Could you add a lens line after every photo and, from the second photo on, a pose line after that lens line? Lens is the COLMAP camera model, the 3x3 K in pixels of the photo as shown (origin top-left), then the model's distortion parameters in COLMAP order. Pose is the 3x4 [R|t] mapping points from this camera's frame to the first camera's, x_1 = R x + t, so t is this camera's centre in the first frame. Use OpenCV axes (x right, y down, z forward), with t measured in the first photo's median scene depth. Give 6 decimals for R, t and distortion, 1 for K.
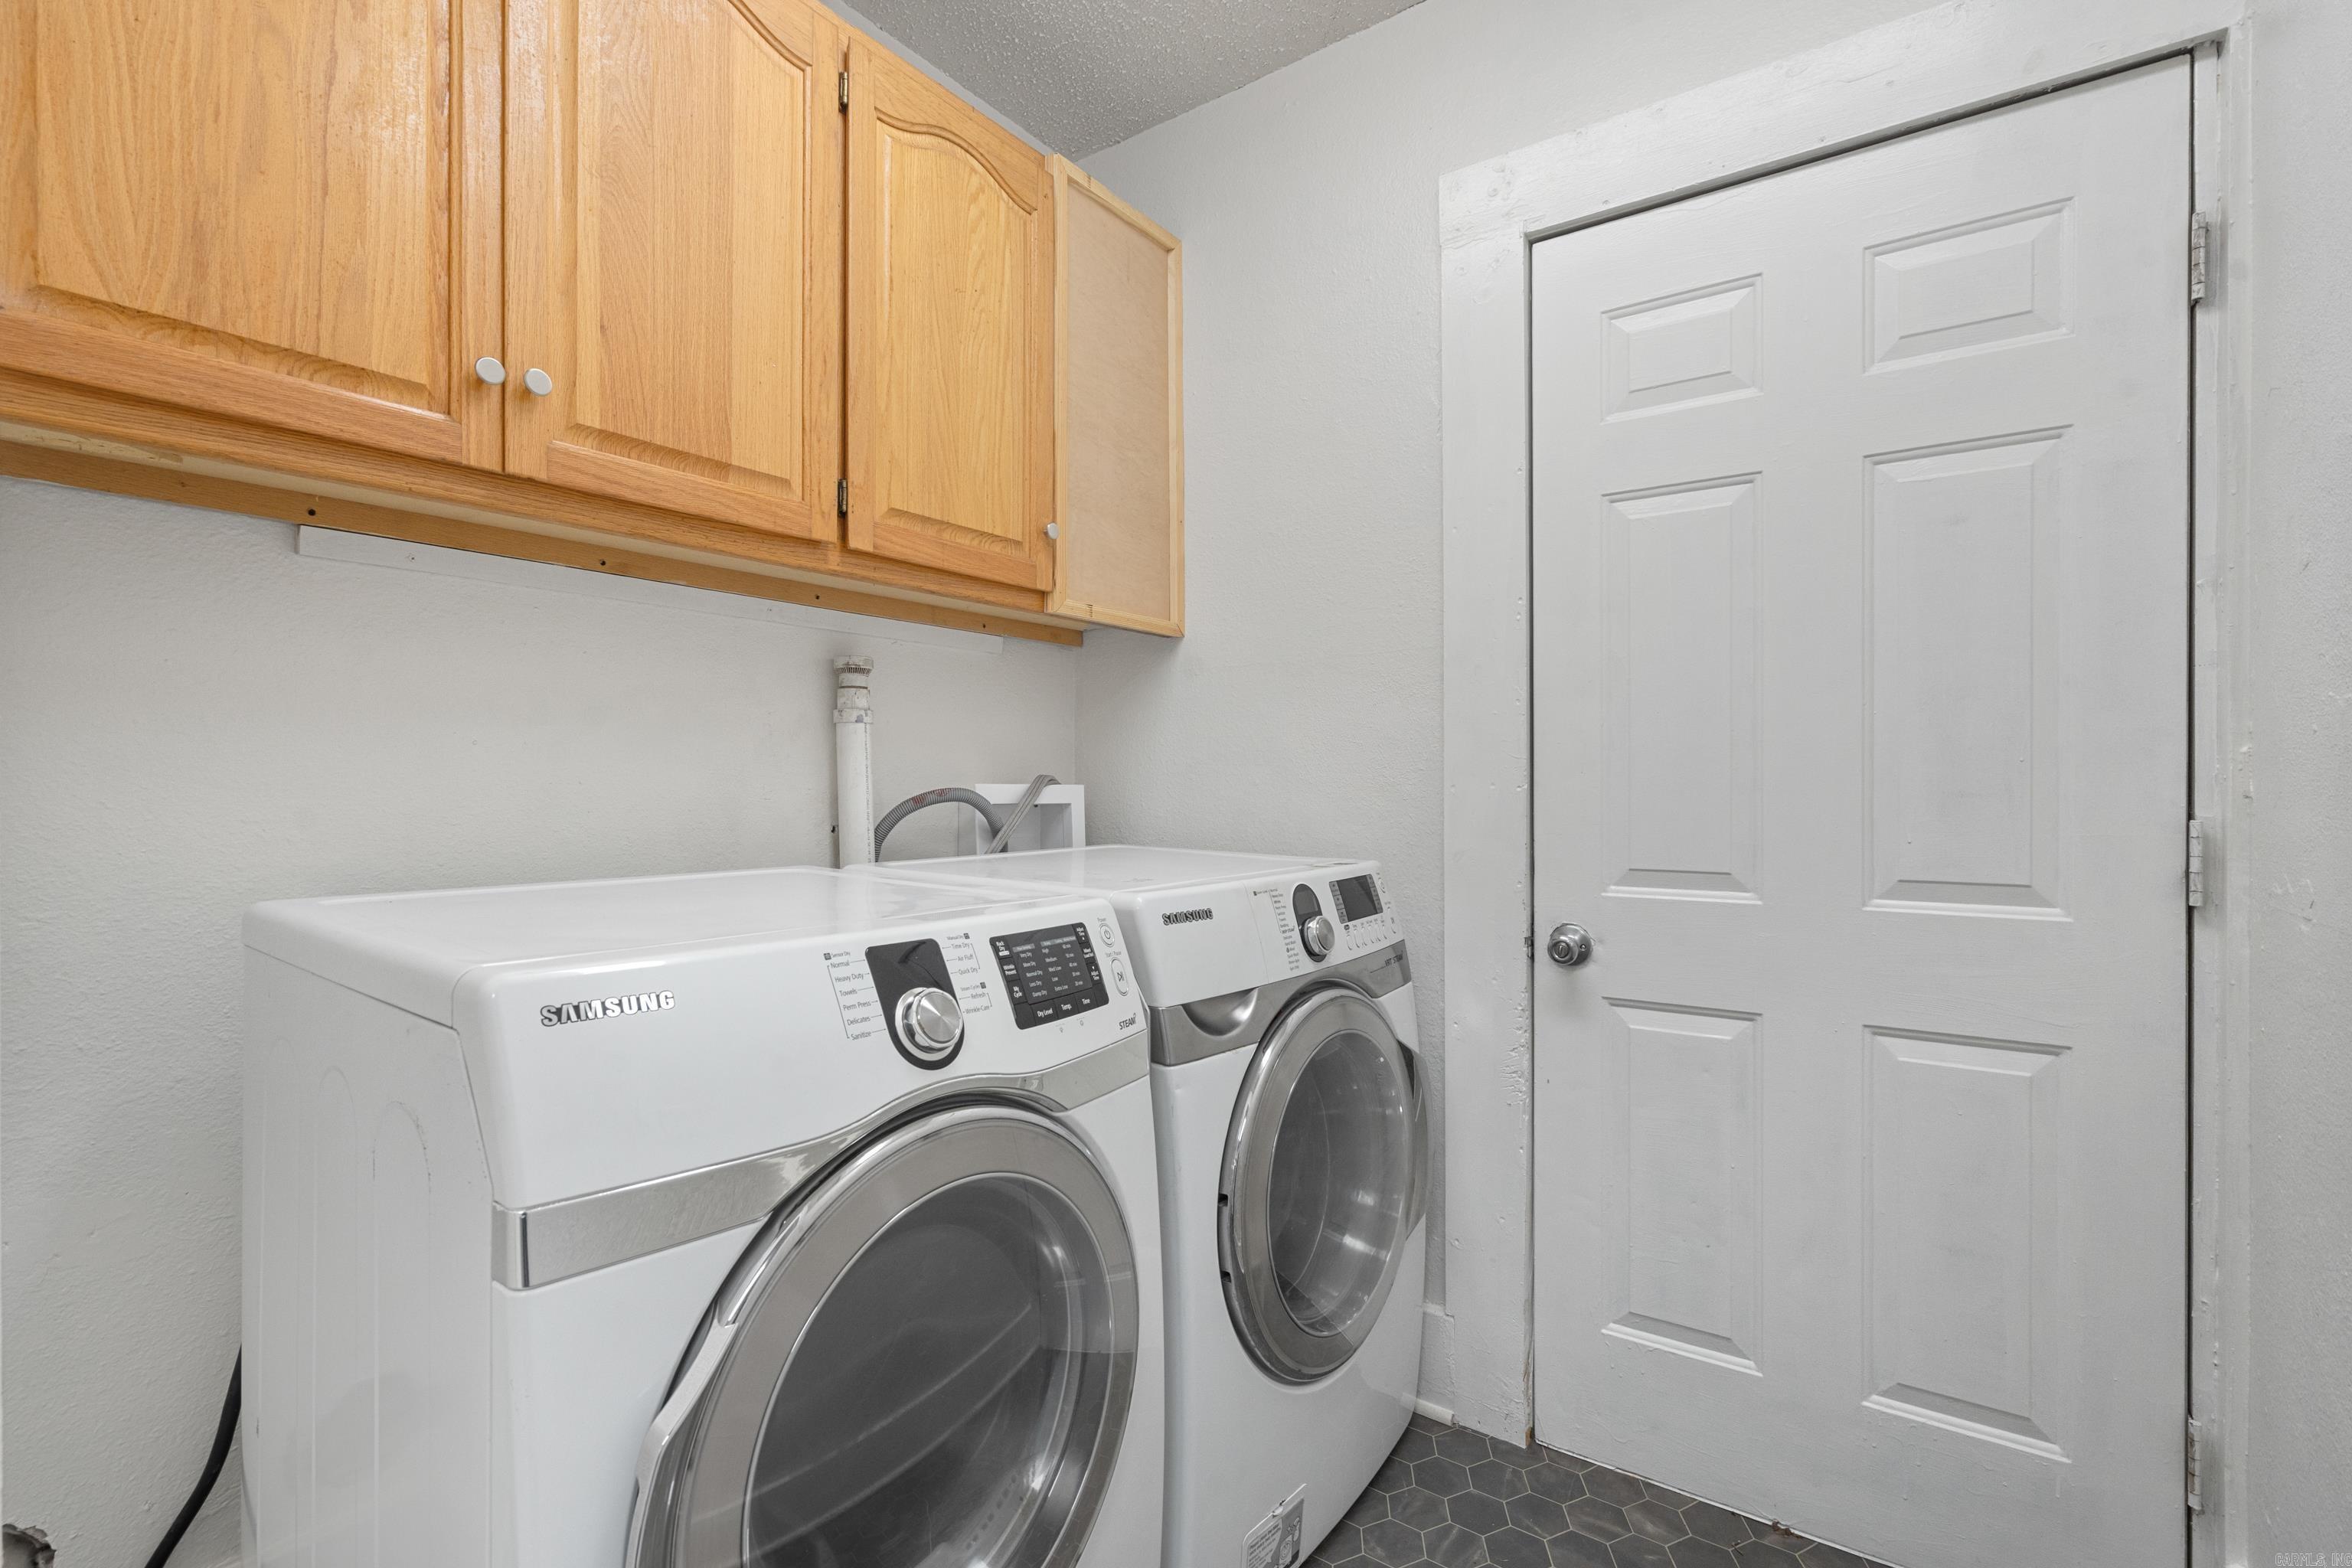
lens RADIAL K [[1068.0, 0, 1176.0], [0, 1068.0, 784.0], [0, 0, 1]] dist [-0.001343, -0.000127]
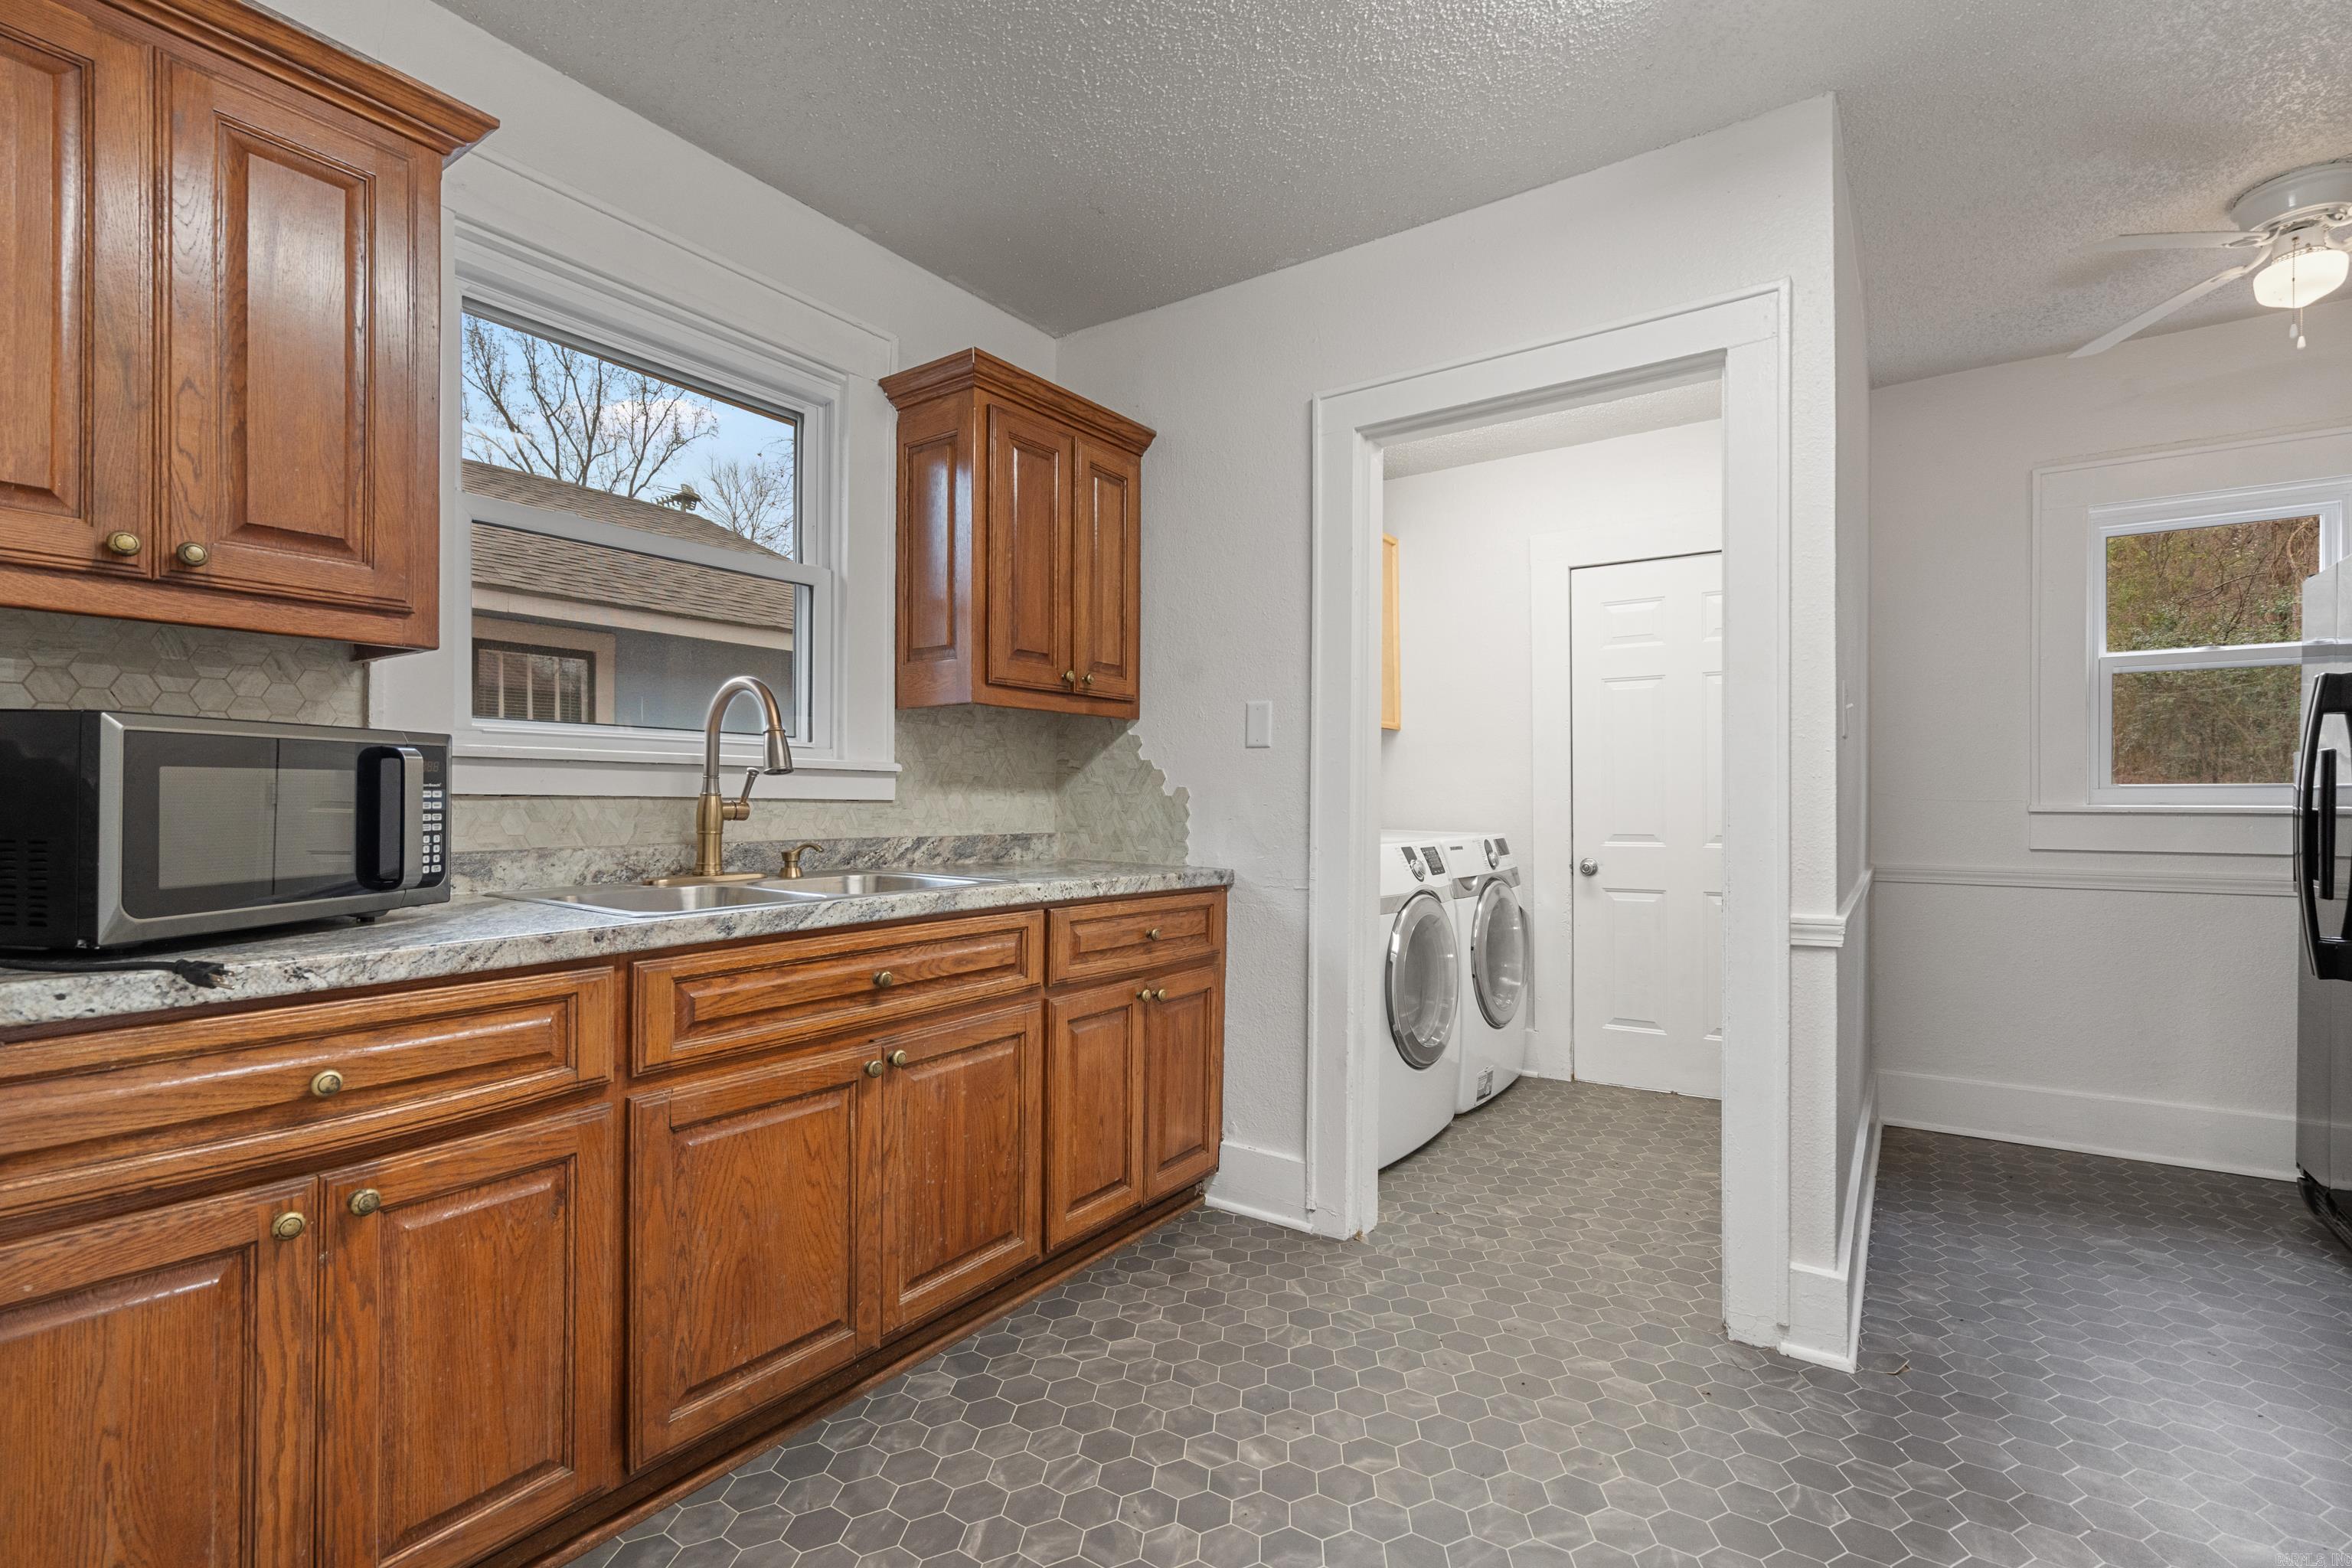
lens RADIAL K [[1072.0, 0, 1173.1], [0, 1072.0, 801.0], [0, 0, 1]] dist [0.001438, 0.000196]
pose [[0.999861, -0.005160, 0.015855, -0.648987], [0.005127, 0.999985, 0.002132, -0.007162], [-0.015866, -0.002051, 0.999872, -1.500182]]
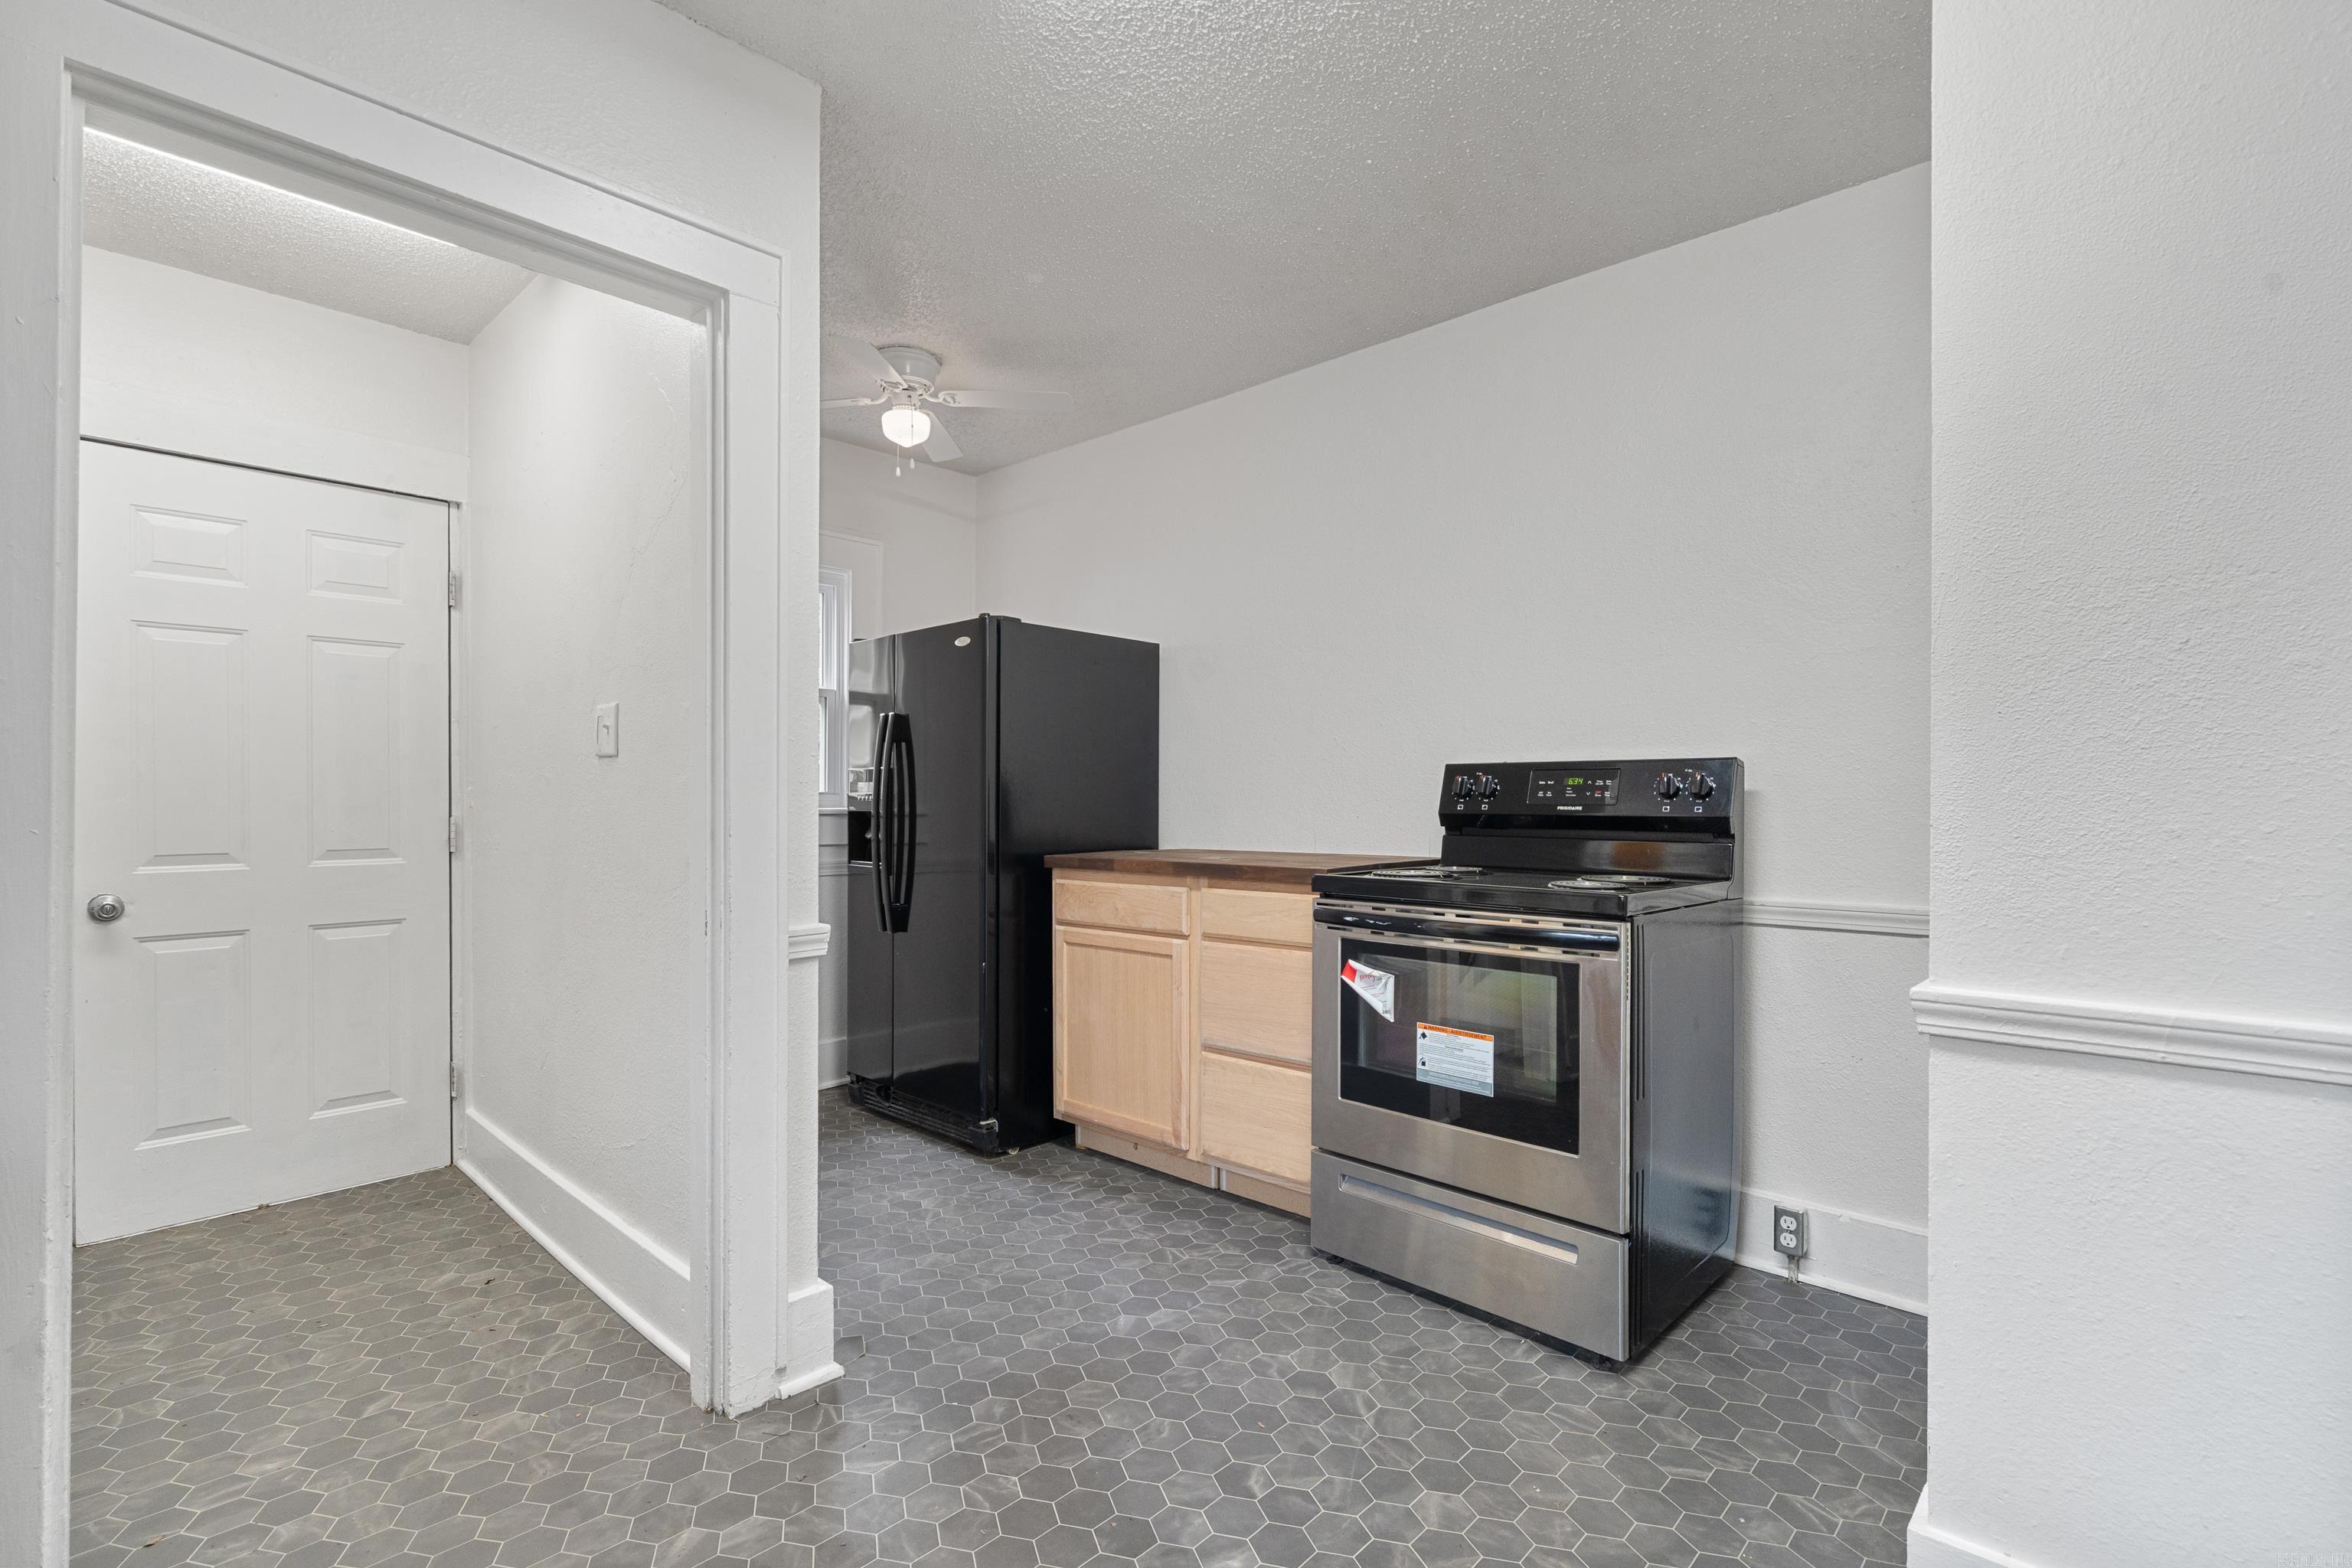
lens RADIAL K [[1085.1, 0, 1166.8], [0, 1085.1, 802.9], [0, 0, 1]] dist [0.000845, 0.000541]
pose [[0.133425, -0.006696, 0.991036, -1.062703], [-0.001818, 0.999974, 0.007001, -0.015686], [-0.991057, -0.002736, 0.133409, -0.786525]]
